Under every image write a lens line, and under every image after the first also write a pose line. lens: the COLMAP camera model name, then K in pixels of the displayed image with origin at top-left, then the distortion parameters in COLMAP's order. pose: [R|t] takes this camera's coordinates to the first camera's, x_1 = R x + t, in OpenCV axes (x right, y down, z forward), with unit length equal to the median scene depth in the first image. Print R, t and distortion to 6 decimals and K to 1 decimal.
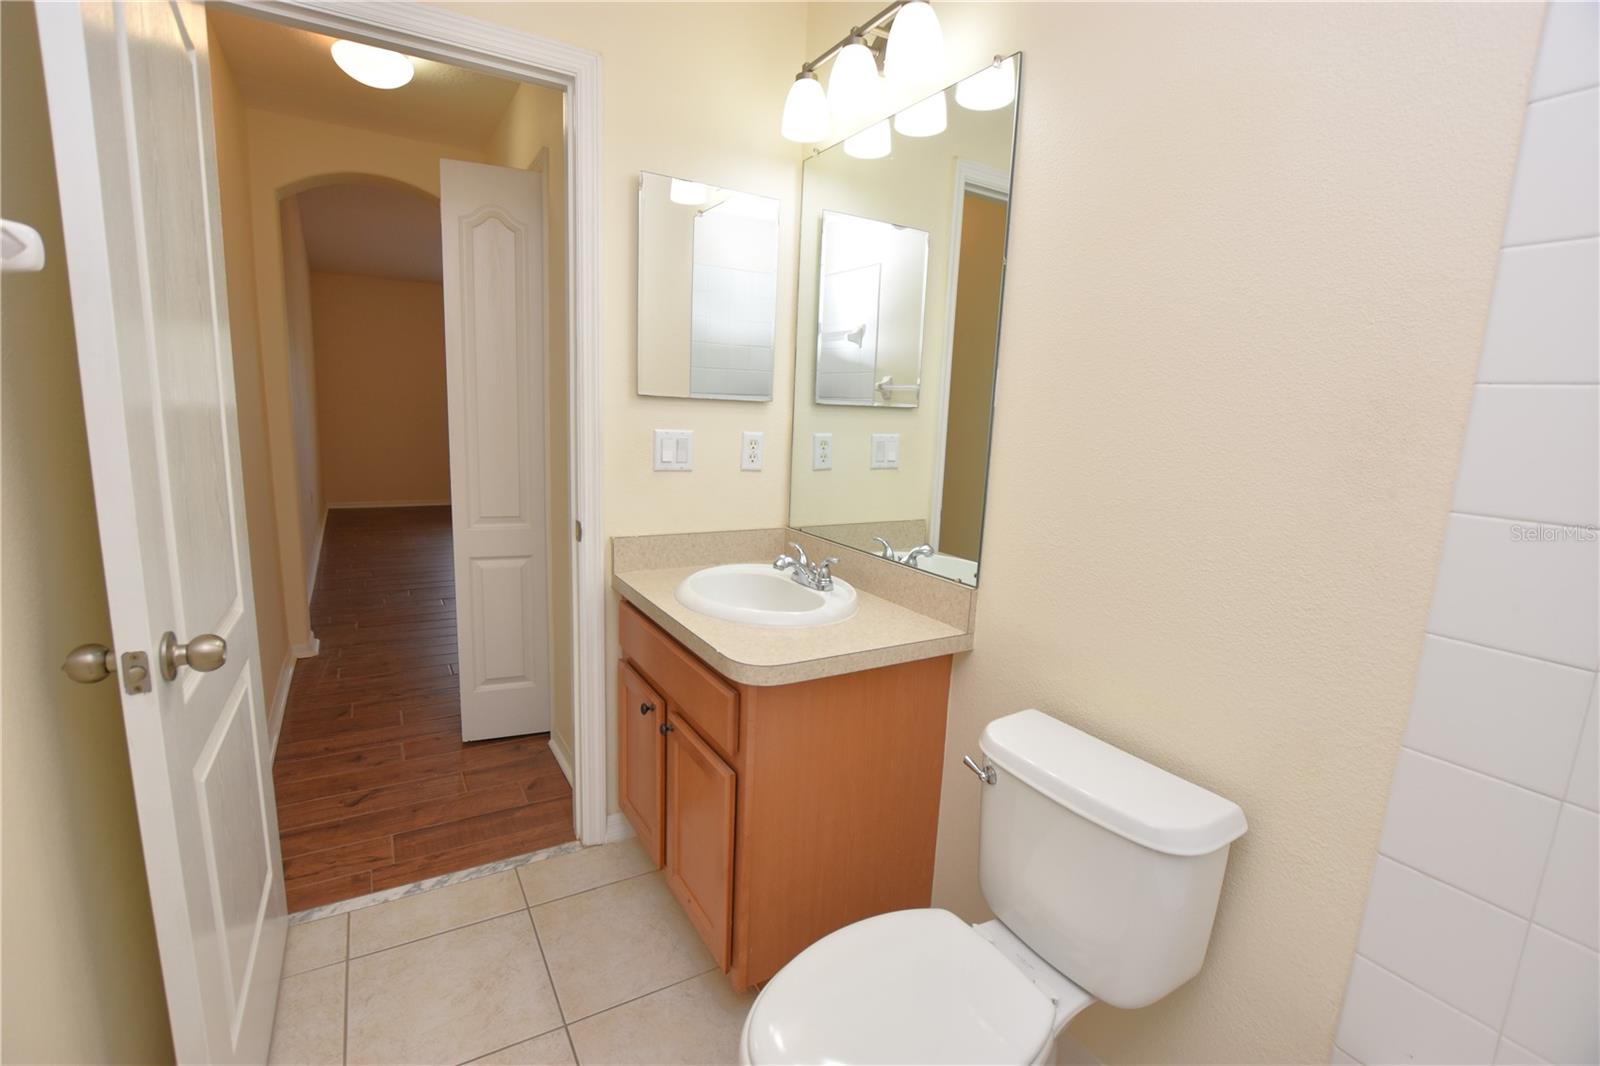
lens RADIAL K [[713.5, 0, 791.1], [0, 713.5, 533.1], [0, 0, 1]] dist [-0.034821, 0.007369]
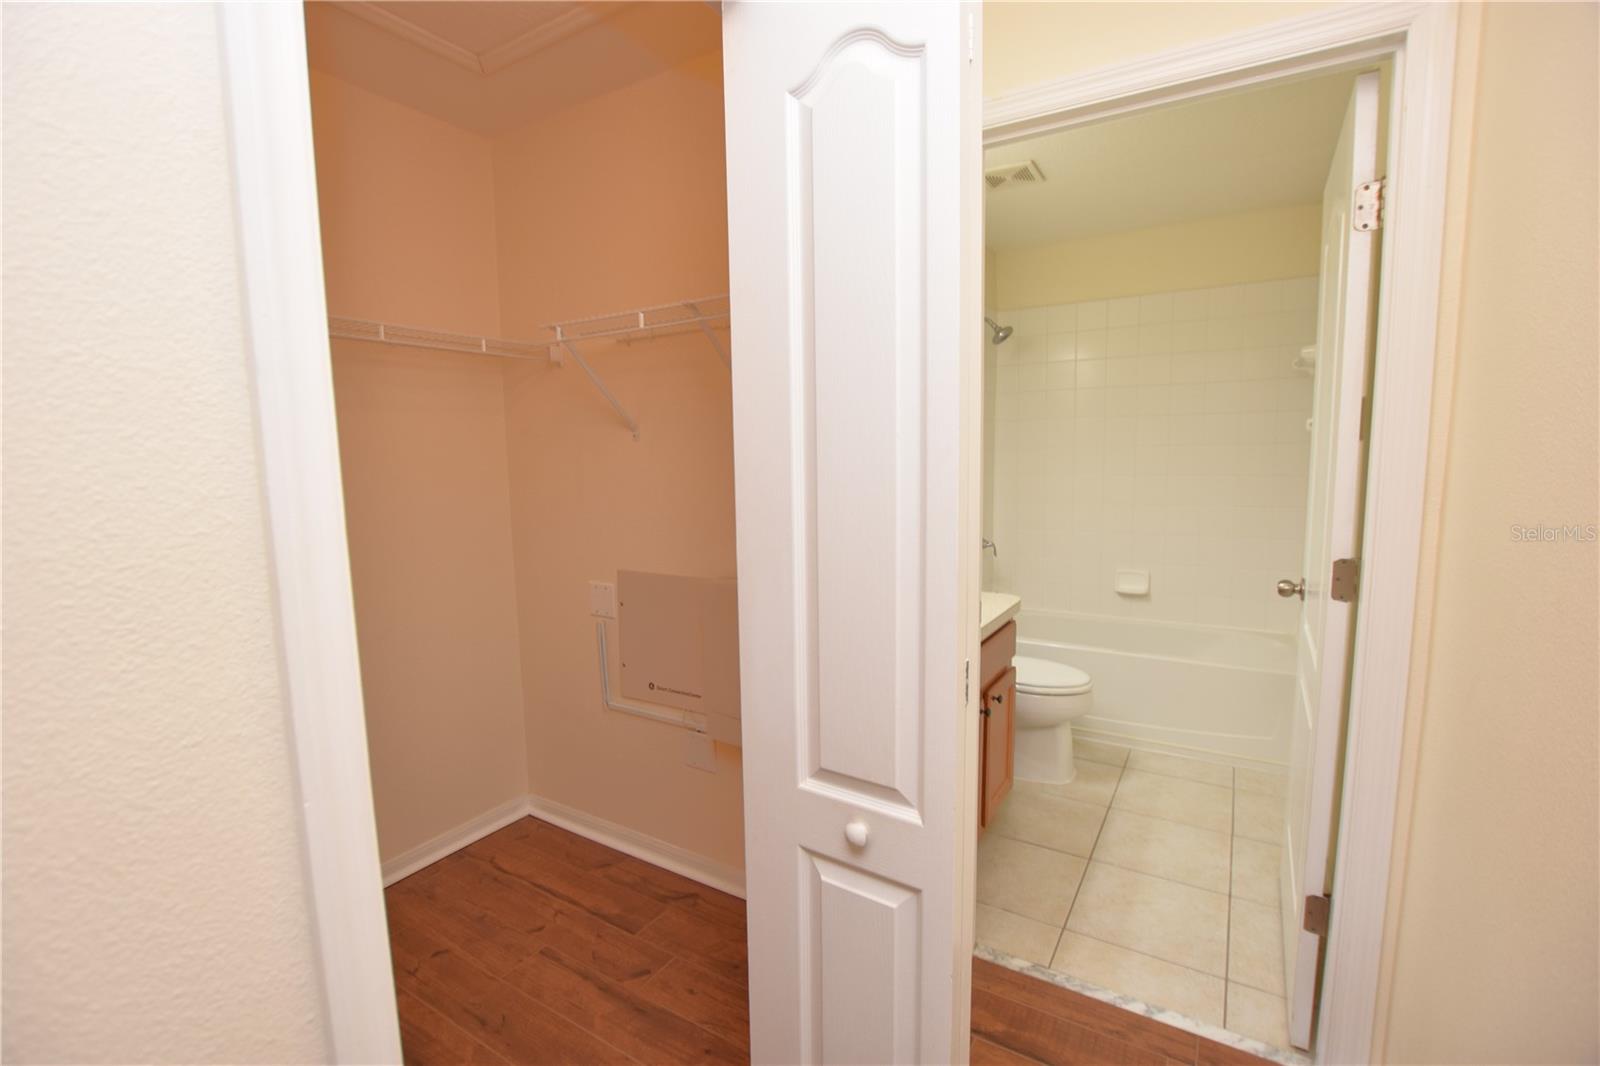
lens RADIAL K [[713.5, 0, 791.1], [0, 713.5, 533.1], [0, 0, 1]] dist [-0.034821, 0.007369]
pose [[-0.460328, -0.134101, 0.877562, -0.988444], [0.155872, 0.960959, 0.228608, -0.357666], [-0.873958, 0.242022, -0.421453, 1.570631]]
